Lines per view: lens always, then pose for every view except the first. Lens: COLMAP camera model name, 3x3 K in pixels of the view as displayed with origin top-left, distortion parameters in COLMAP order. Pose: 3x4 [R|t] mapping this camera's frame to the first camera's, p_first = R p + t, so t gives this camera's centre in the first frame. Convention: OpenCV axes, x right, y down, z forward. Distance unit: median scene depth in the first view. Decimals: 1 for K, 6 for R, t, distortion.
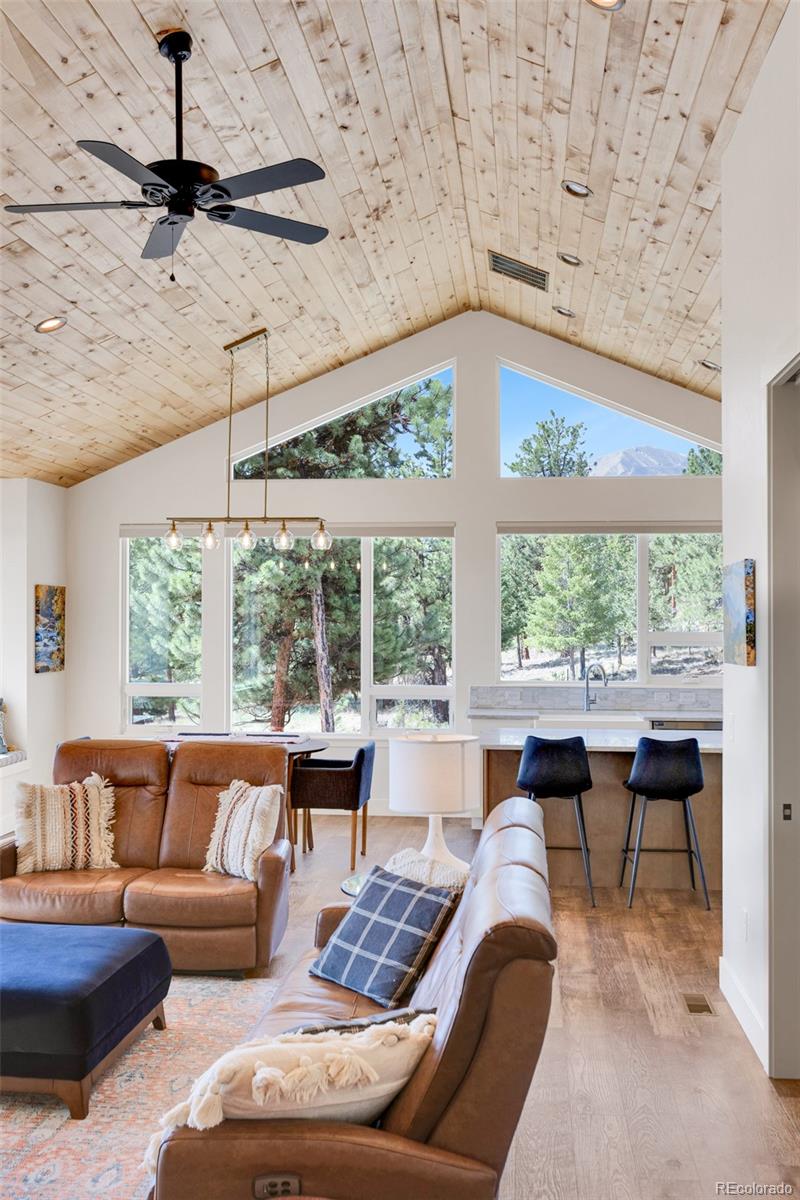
lens RADIAL K [[1168.1, 0, 390.8], [0, 1168.1, 608.0], [0, 0, 1]] dist [0.011471, 0.000000]
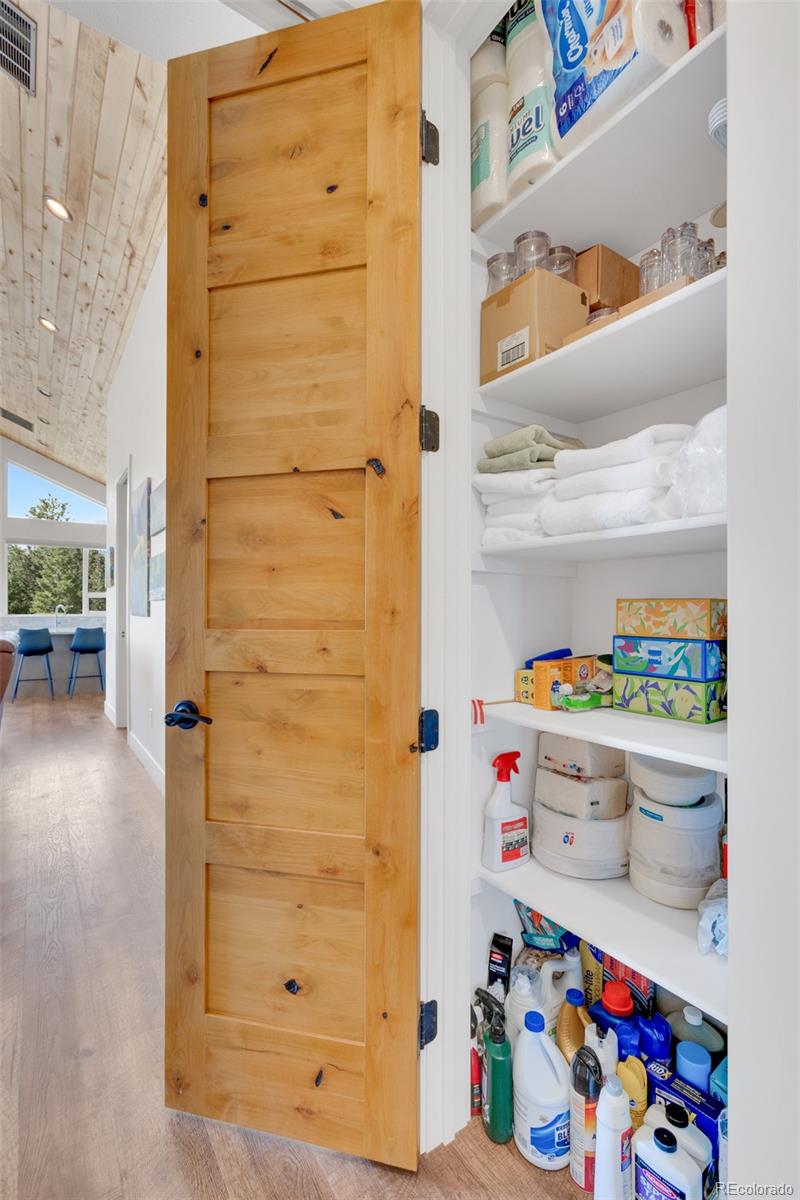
lens RADIAL K [[546.4, 0, 400.2], [0, 546.4, 609.5], [0, 0, 1]] dist [-0.003711, 0.005681]
pose [[0.760584, 0.000622, 0.649239, -0.010197], [-0.007377, 0.999943, 0.007684, 0.068061], [-0.649197, -0.010634, 0.760546, -0.320969]]
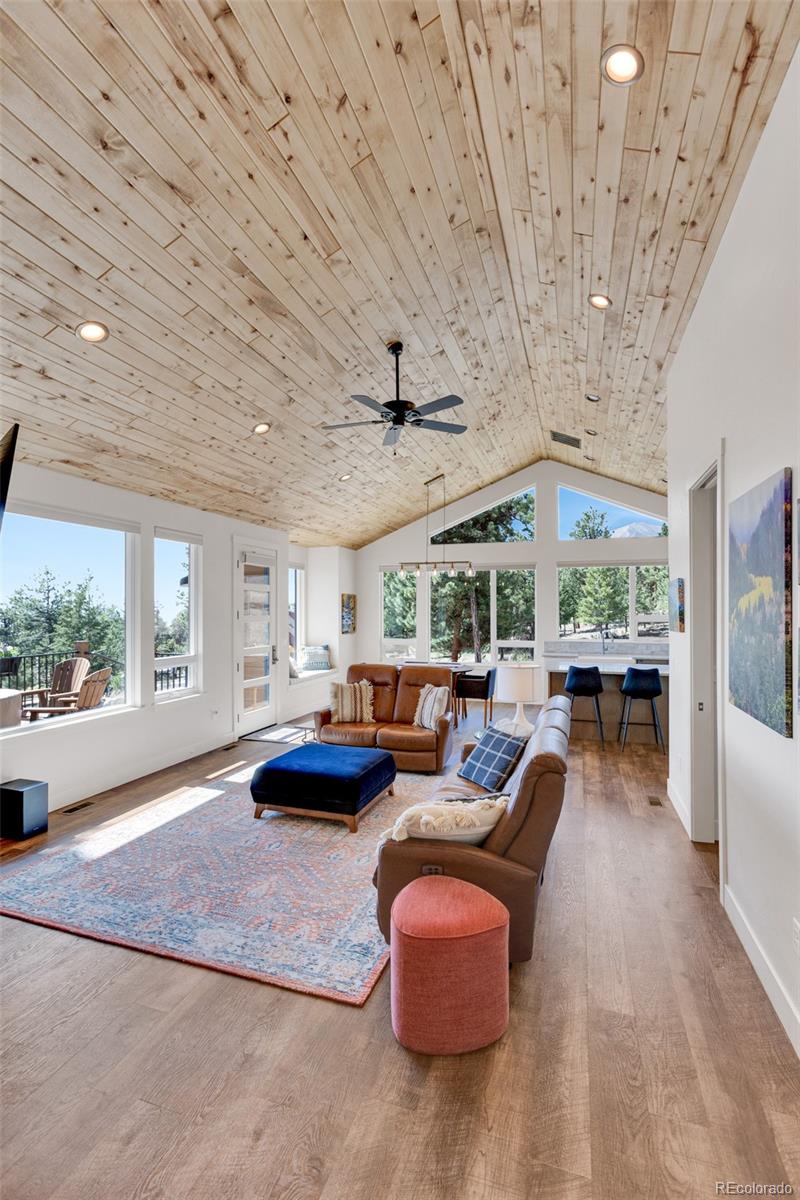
lens RADIAL K [[546.4, 0, 395.6], [0, 546.4, 604.5], [0, 0, 1]] dist [-0.003711, 0.005681]
pose [[0.978426, -0.004960, -0.206536, 0.019056], [0.005162, 0.999987, 0.000439, -0.000249], [0.206531, -0.001495, 0.978439, -0.002486]]
